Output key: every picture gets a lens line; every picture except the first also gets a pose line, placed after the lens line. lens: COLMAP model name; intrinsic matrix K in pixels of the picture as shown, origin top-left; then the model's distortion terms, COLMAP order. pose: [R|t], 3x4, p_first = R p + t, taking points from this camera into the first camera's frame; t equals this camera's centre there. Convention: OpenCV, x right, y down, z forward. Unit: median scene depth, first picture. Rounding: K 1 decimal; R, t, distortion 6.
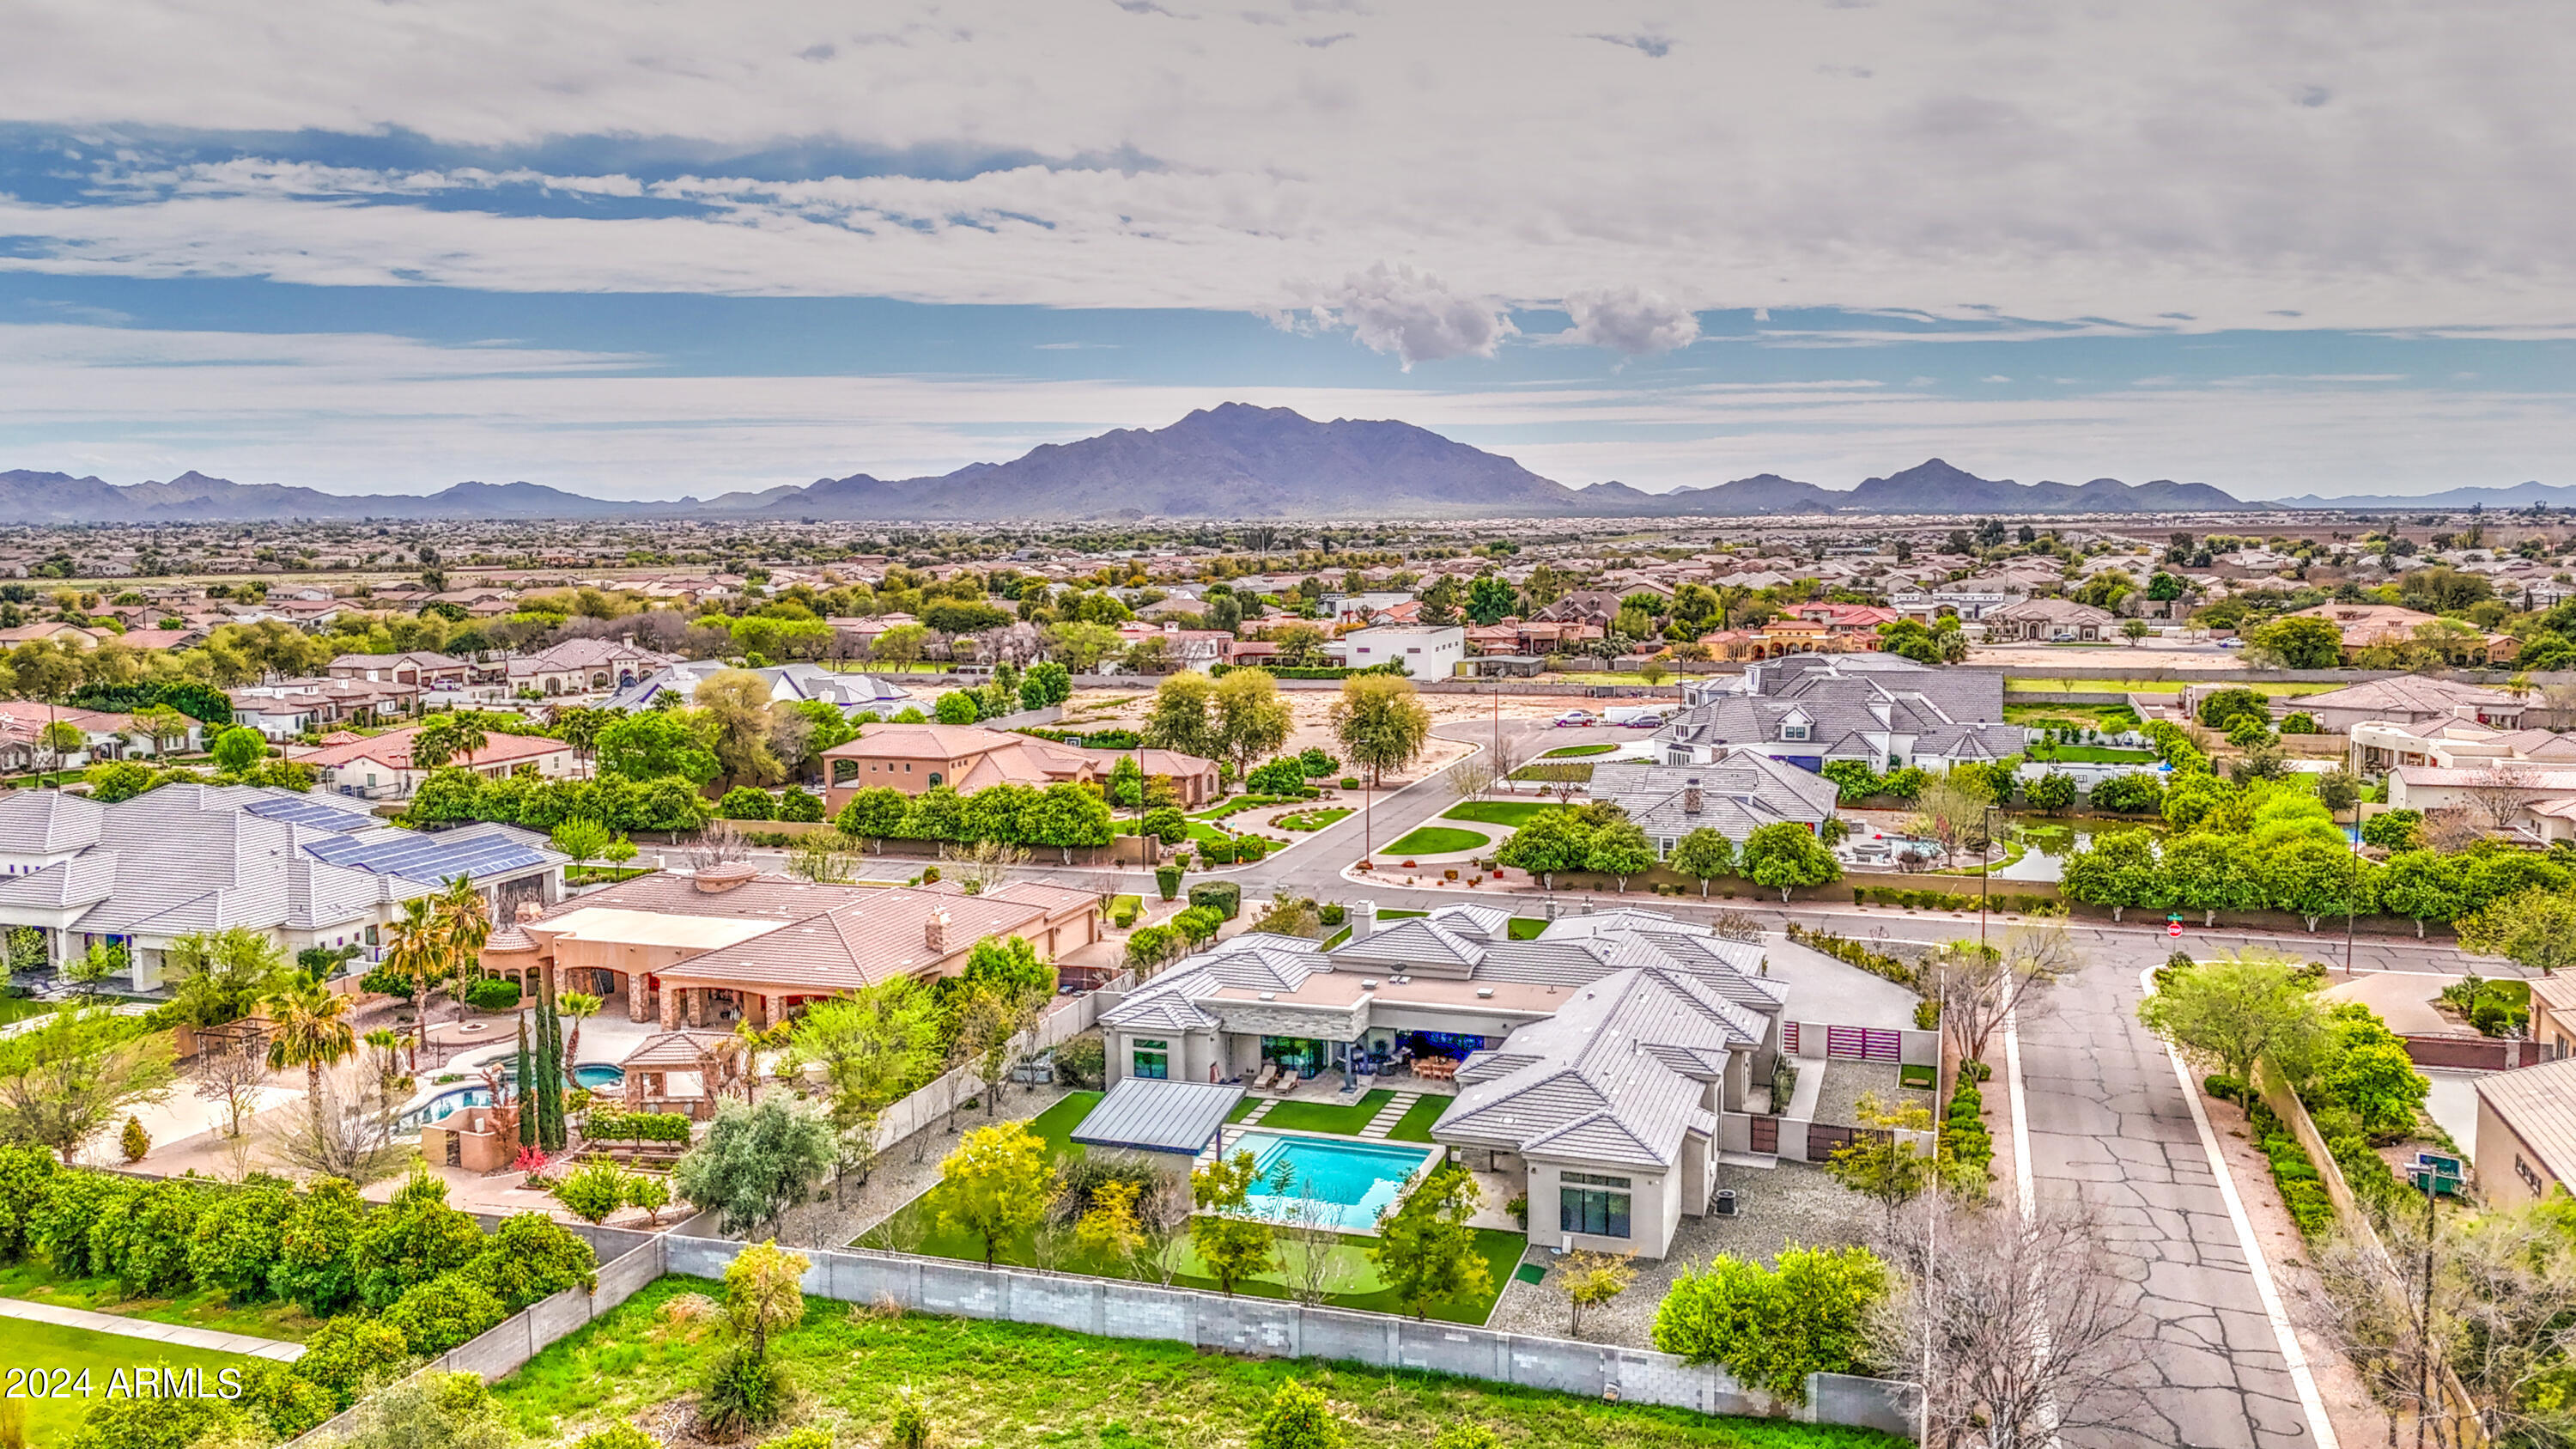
lens RADIAL K [[1960.1, 0, 1290.9], [0, 1960.1, 722.0], [0, 0, 1]] dist [0.092261, -0.092097]
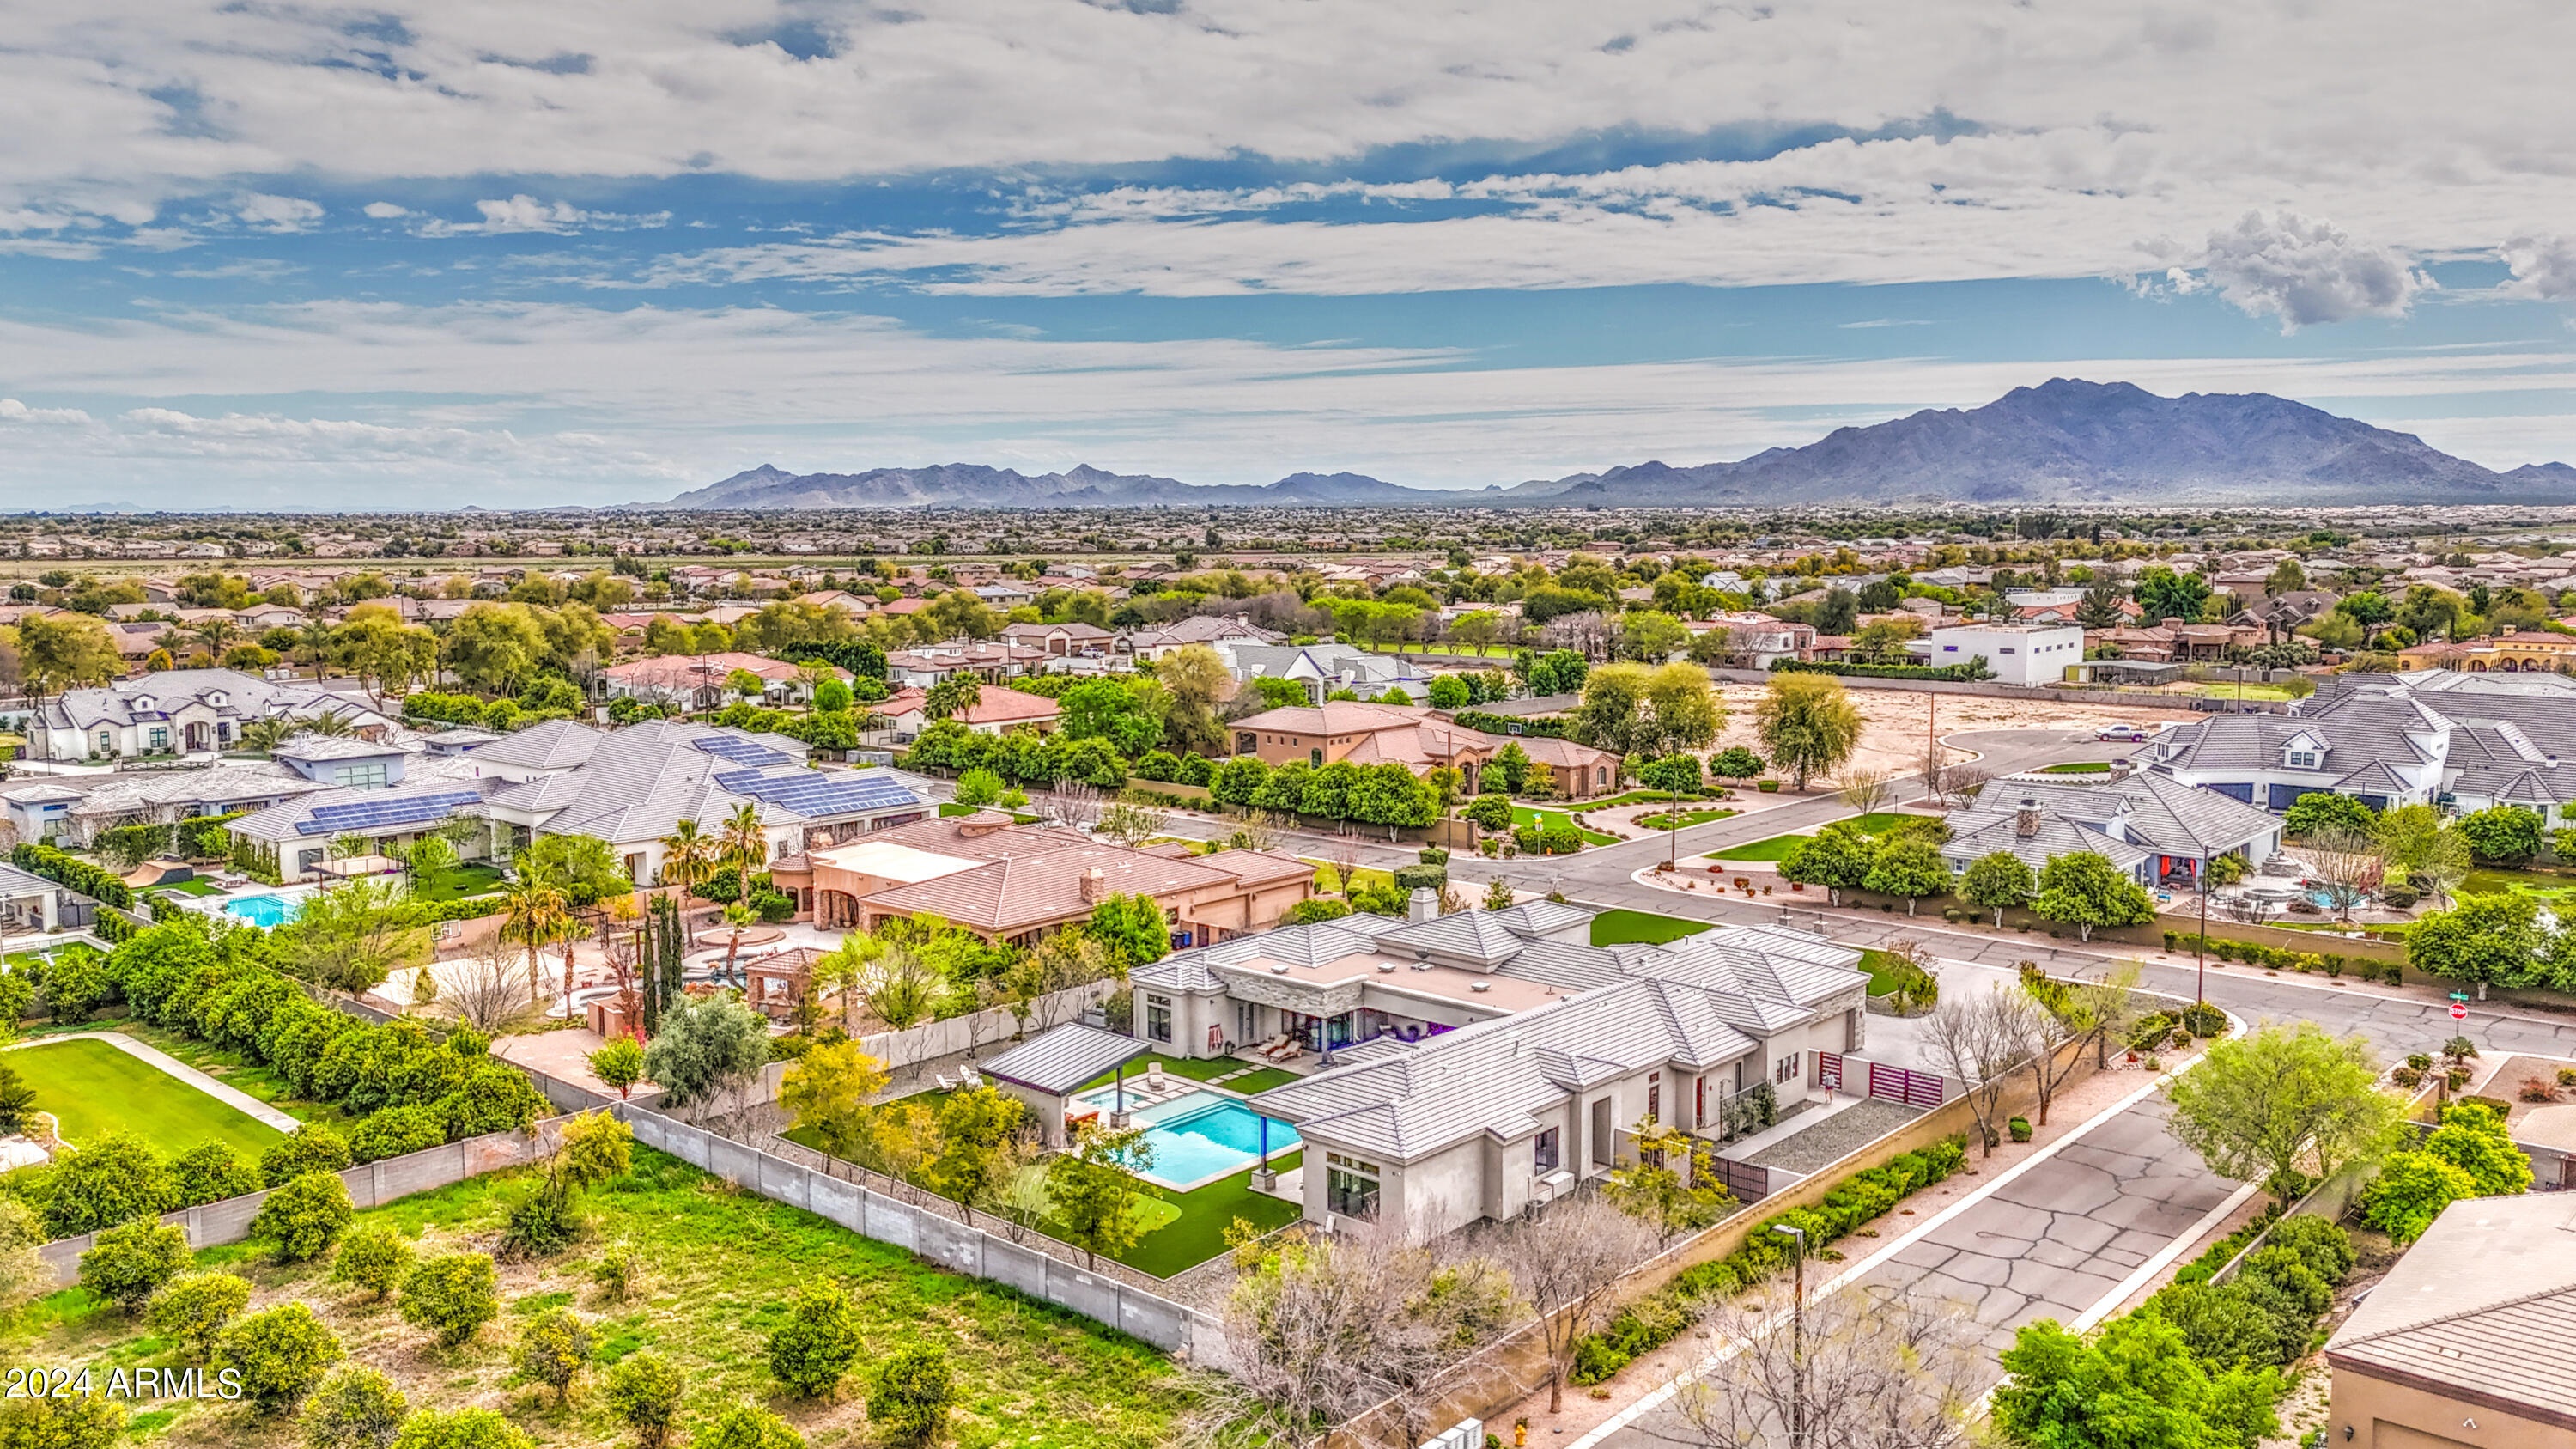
lens RADIAL K [[1960.1, 0, 1266.0], [0, 1960.1, 725.2], [0, 0, 1]] dist [0.092261, -0.092097]
pose [[0.917204, 0.050675, -0.395181, 0.188160], [-0.047375, 0.998713, 0.018111, -0.003960], [0.395590, 0.002111, 0.918425, 0.018293]]
